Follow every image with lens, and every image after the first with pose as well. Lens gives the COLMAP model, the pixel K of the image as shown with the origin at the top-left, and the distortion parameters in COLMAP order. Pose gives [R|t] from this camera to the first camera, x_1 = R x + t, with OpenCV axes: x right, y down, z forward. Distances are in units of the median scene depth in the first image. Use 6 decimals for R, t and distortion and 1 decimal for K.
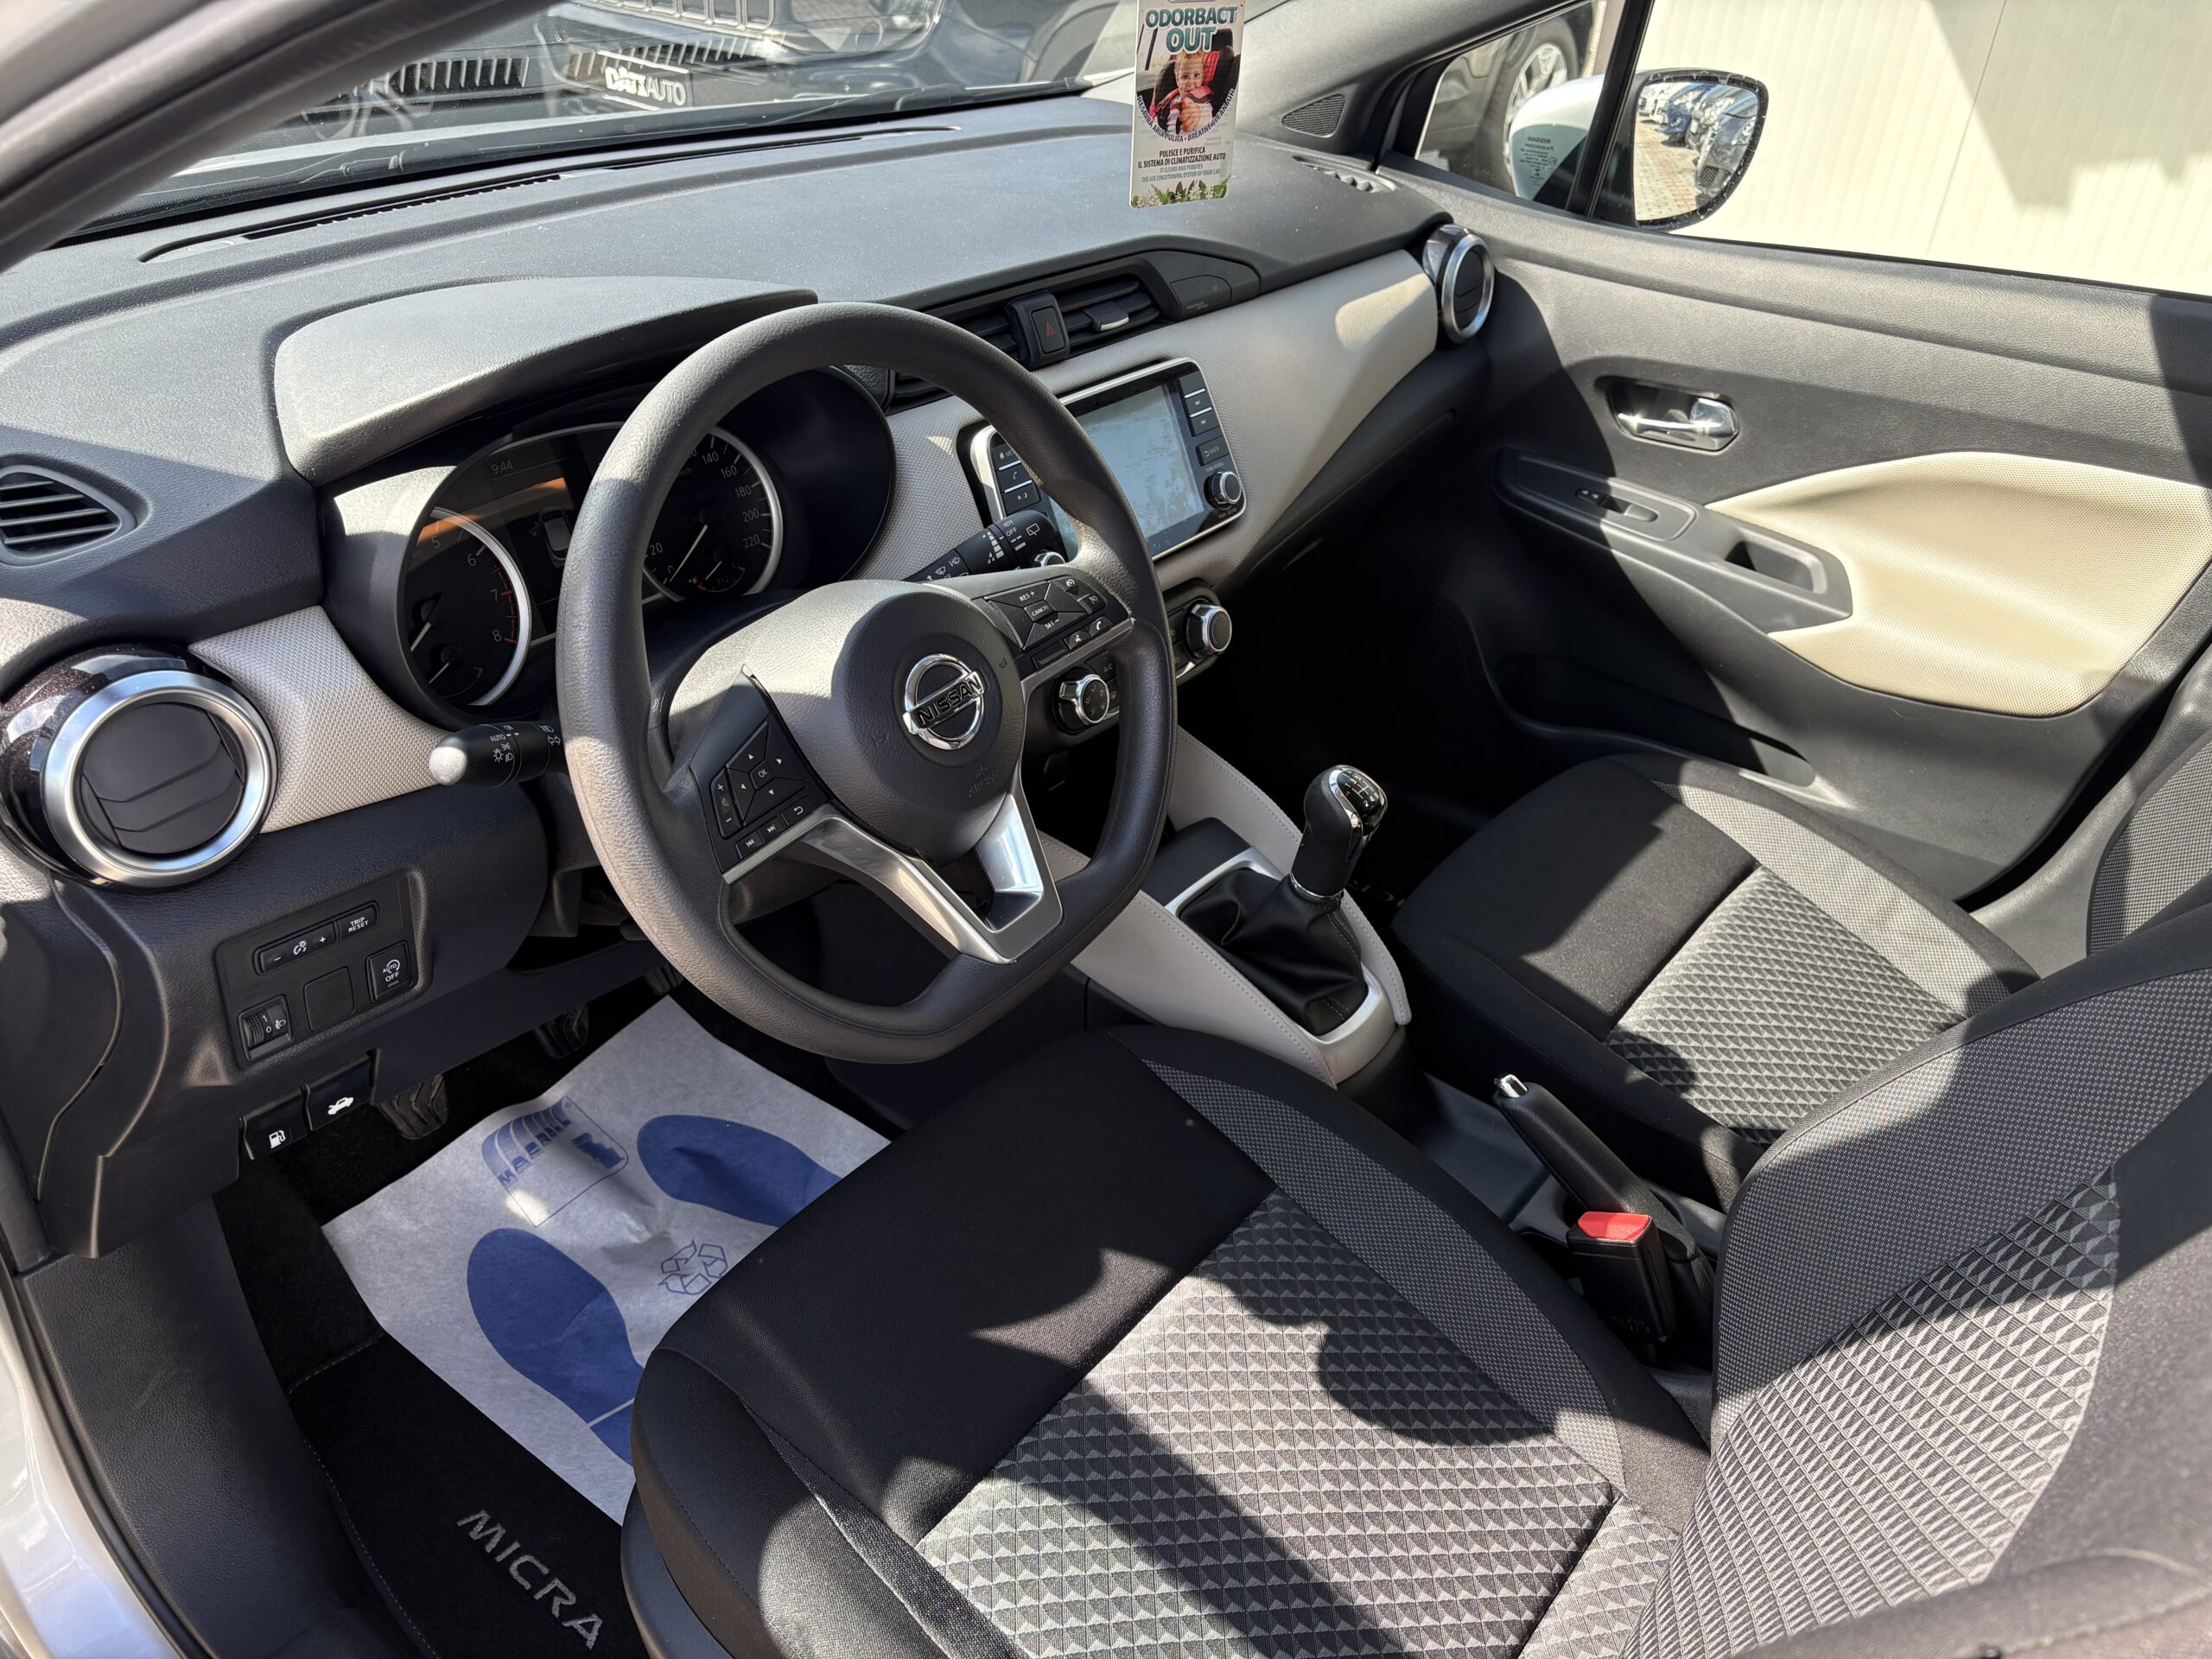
lens RADIAL K [[1678.7, 0, 1110.4], [0, 1678.7, 832.5], [0, 0, 1]] dist [0.049397, -0.055059]
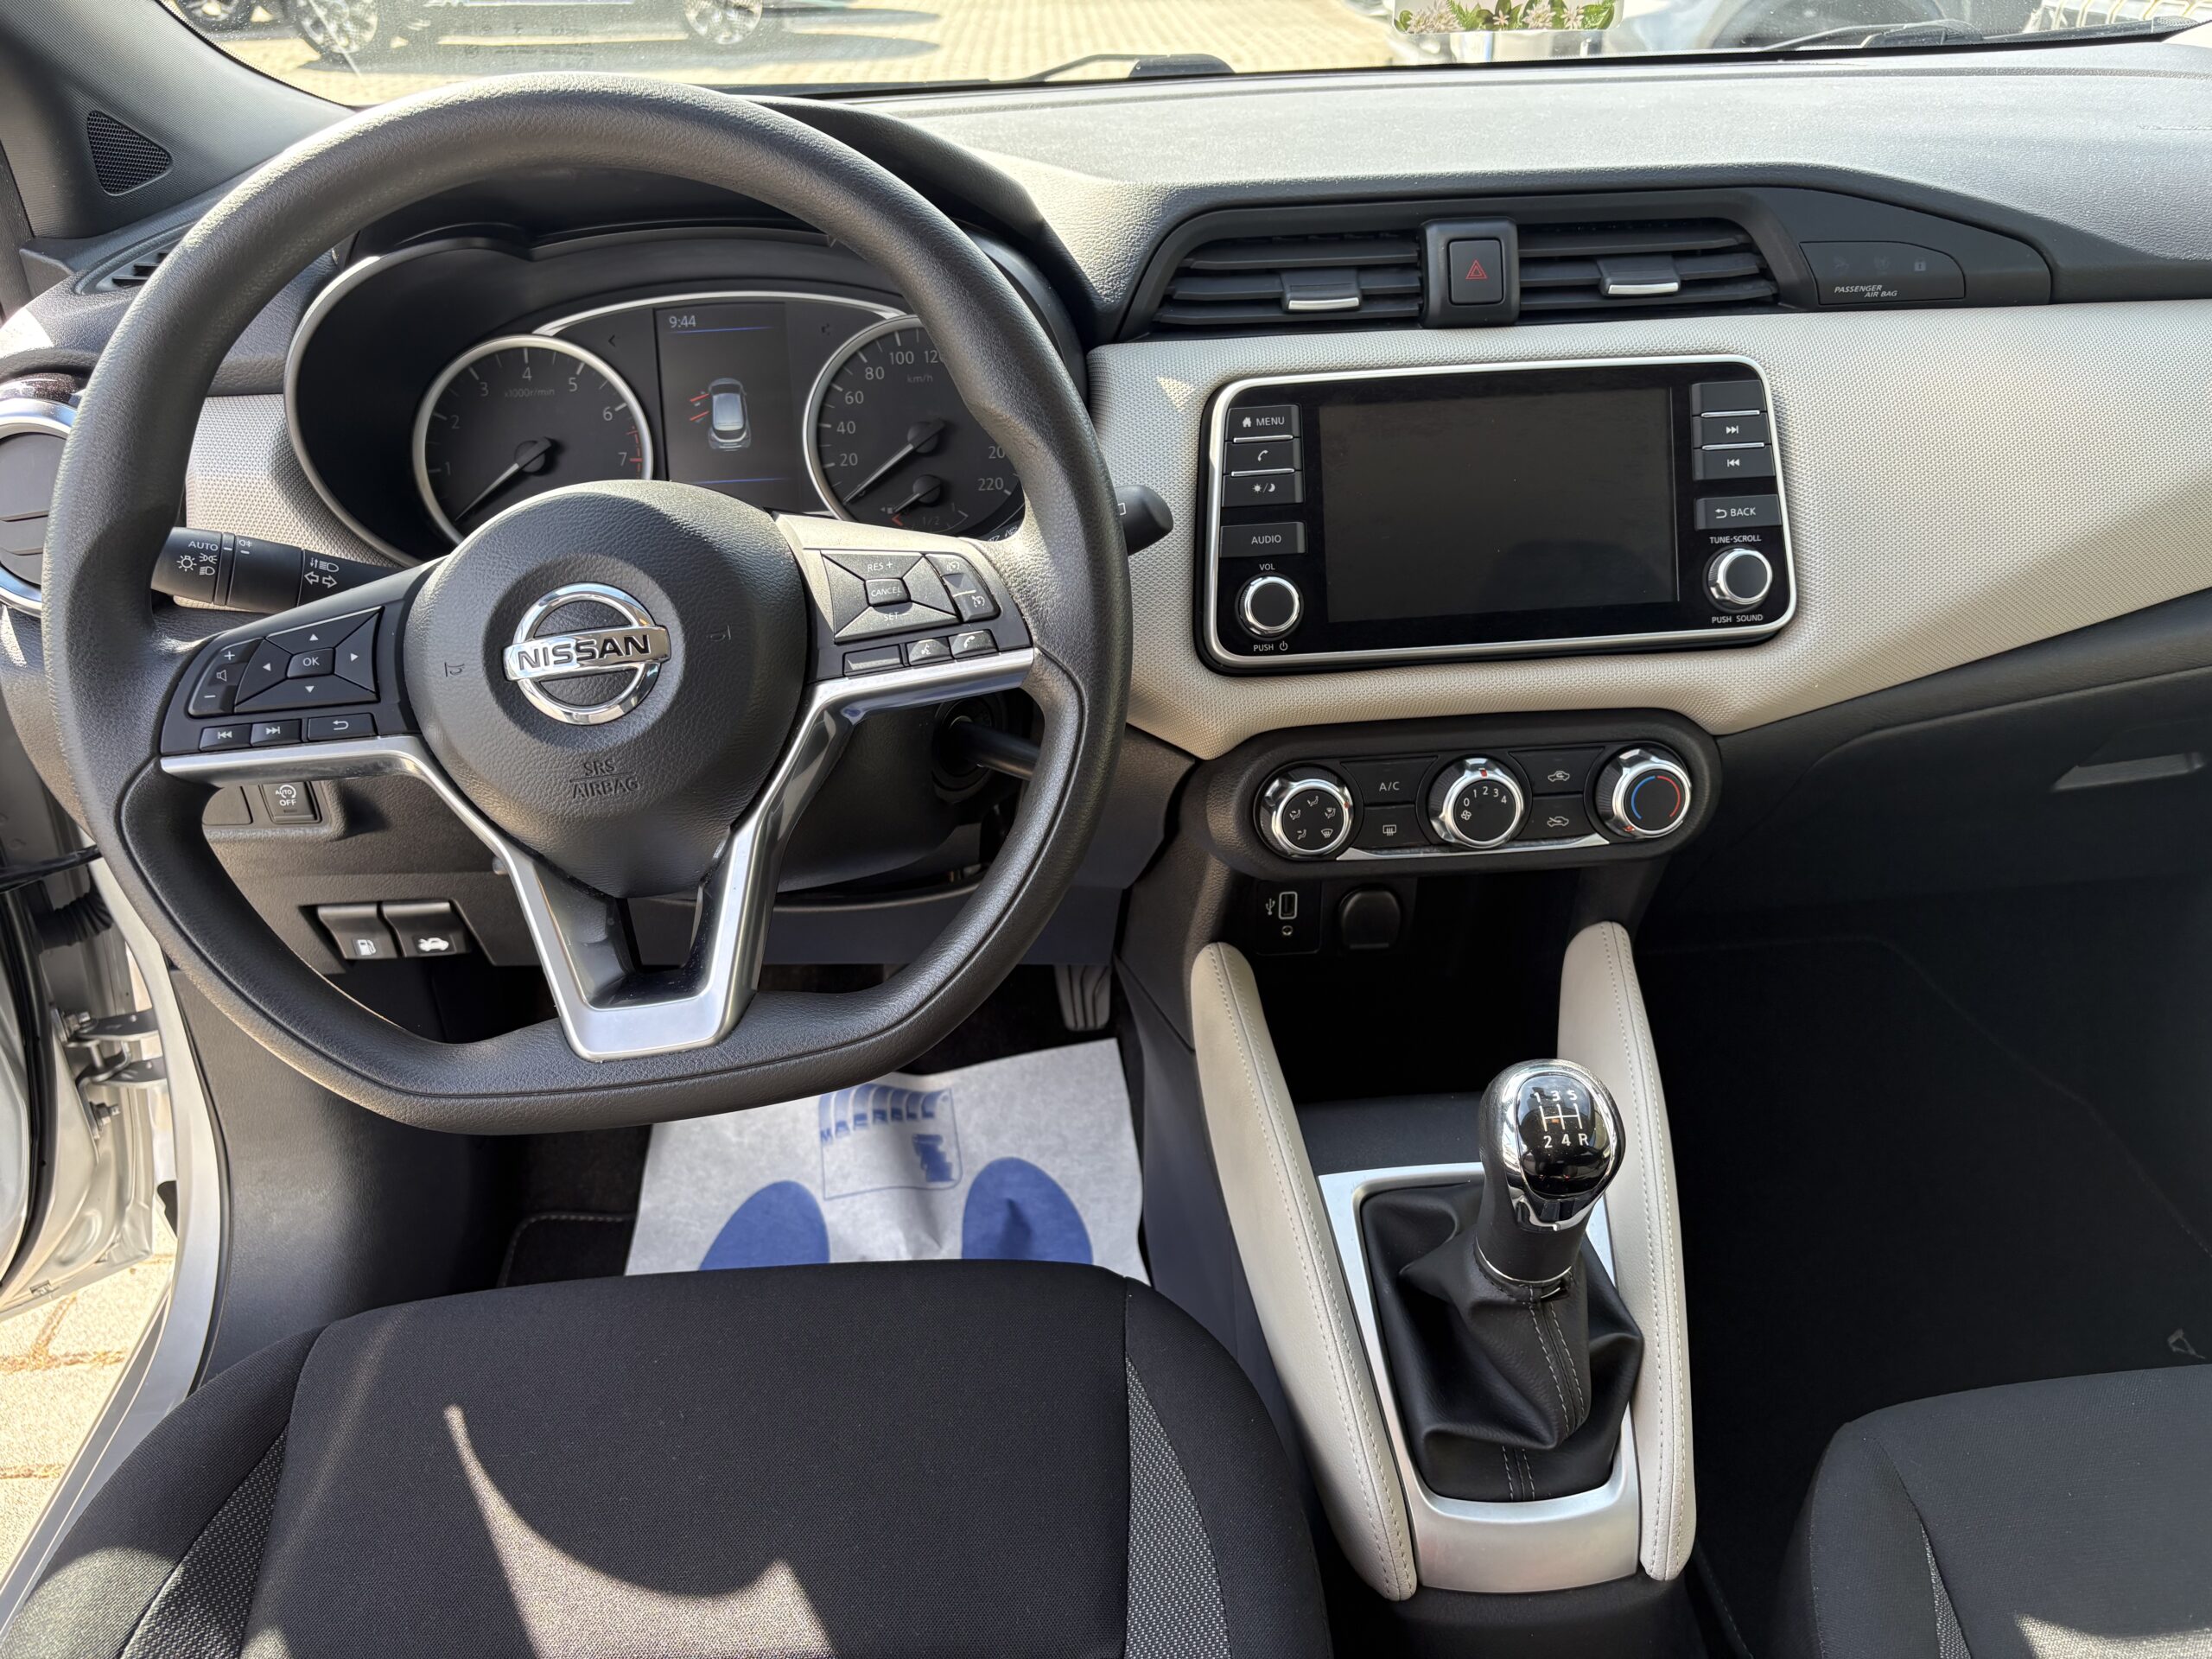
lens RADIAL K [[1678.7, 0, 1110.4], [0, 1678.7, 832.5], [0, 0, 1]] dist [0.049397, -0.055059]
pose [[0.658988, 0.311123, -0.684790, 0.355855], [-0.347878, 0.933282, 0.089251, -0.096249], [0.666870, 0.179408, 0.723254, 0.433683]]
